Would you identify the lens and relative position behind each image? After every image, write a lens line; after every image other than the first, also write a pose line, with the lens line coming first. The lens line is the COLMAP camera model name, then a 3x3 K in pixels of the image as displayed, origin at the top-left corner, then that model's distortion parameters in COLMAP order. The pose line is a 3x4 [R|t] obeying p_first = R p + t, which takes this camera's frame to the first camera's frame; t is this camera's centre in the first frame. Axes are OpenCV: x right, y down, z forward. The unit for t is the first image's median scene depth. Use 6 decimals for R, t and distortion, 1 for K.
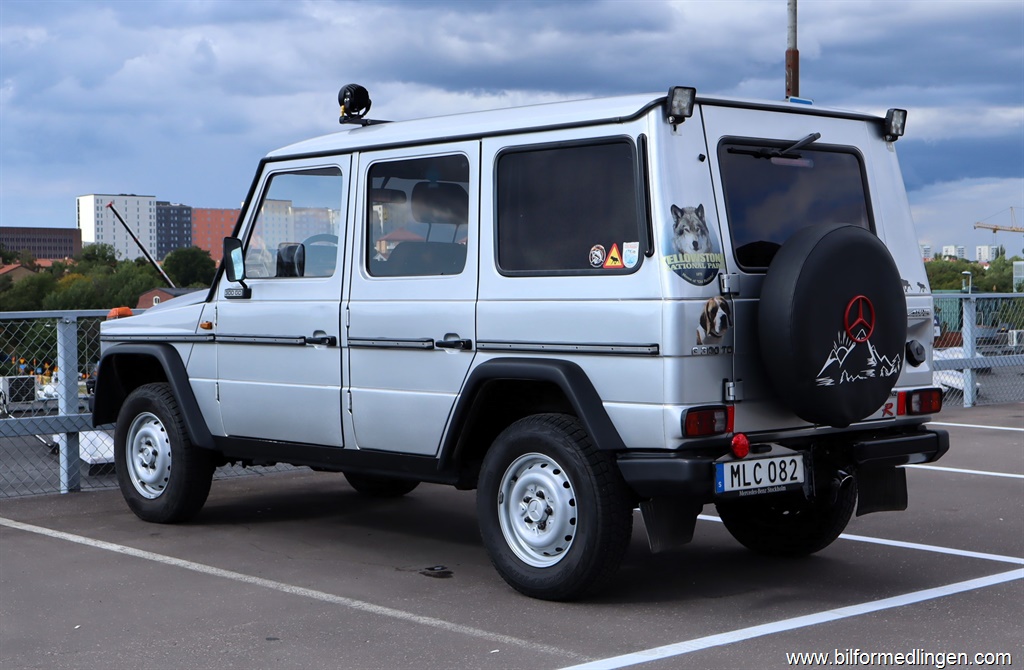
lens RADIAL K [[1690.4, 0, 512.0], [0, 1690.4, 335.0], [0, 0, 1]] dist [-0.020571, -0.058438]
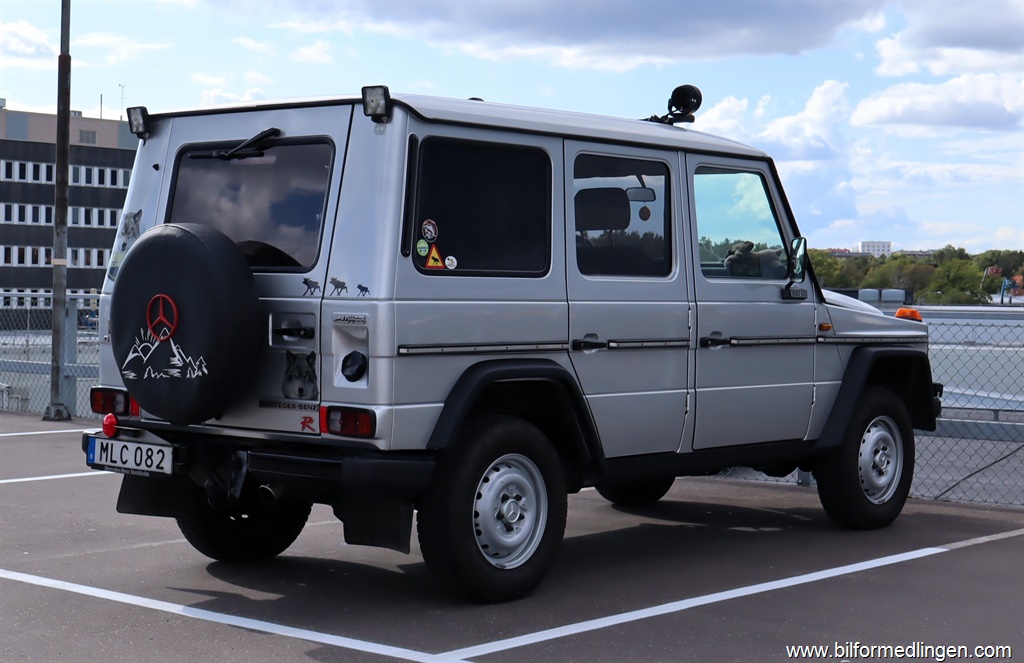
lens RADIAL K [[1861.9, 0, 511.6], [0, 1861.9, 304.6], [0, 0, 1]] dist [-0.050015, 0.070604]
pose [[0.122896, 0.020798, -0.992202, 1.353797], [-0.045313, 0.998855, 0.015325, -0.044238], [0.991384, 0.043076, 0.123698, 1.084928]]
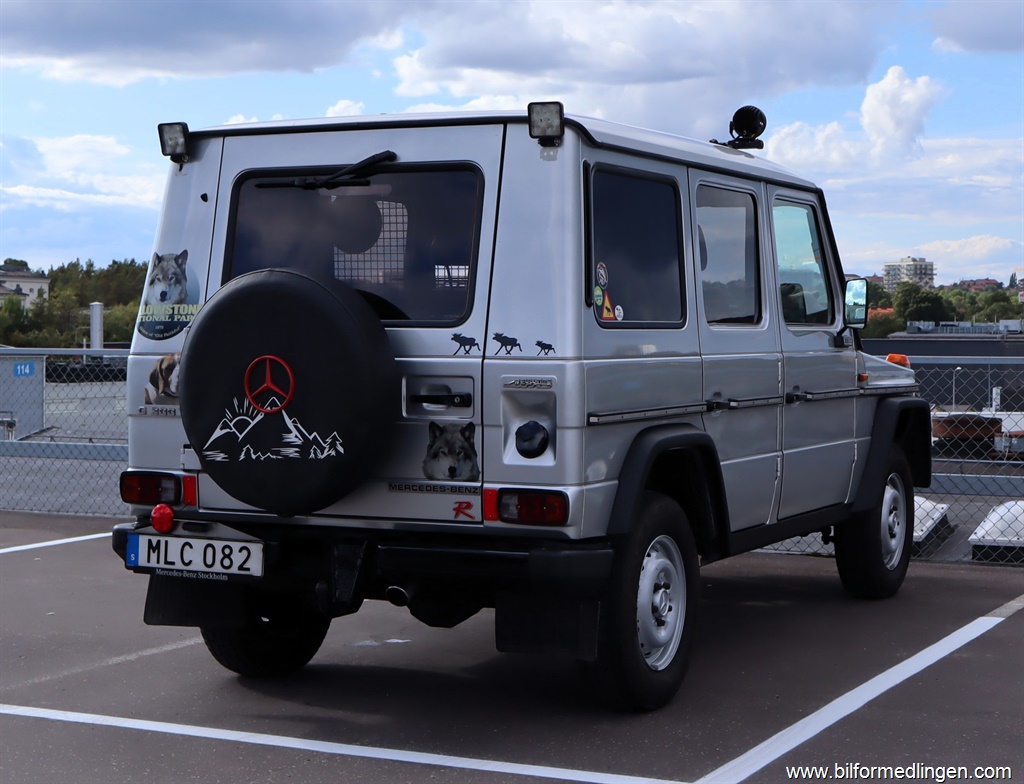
lens RADIAL K [[2011.1, 0, 532.3], [0, 2011.1, 388.6], [0, 0, 1]] dist [-0.062966, 0.005335]
pose [[0.373969, 0.039187, -0.926613, 1.169533], [-0.034347, 0.999007, 0.028386, -0.039882], [0.926805, 0.021210, 0.374944, 0.764978]]
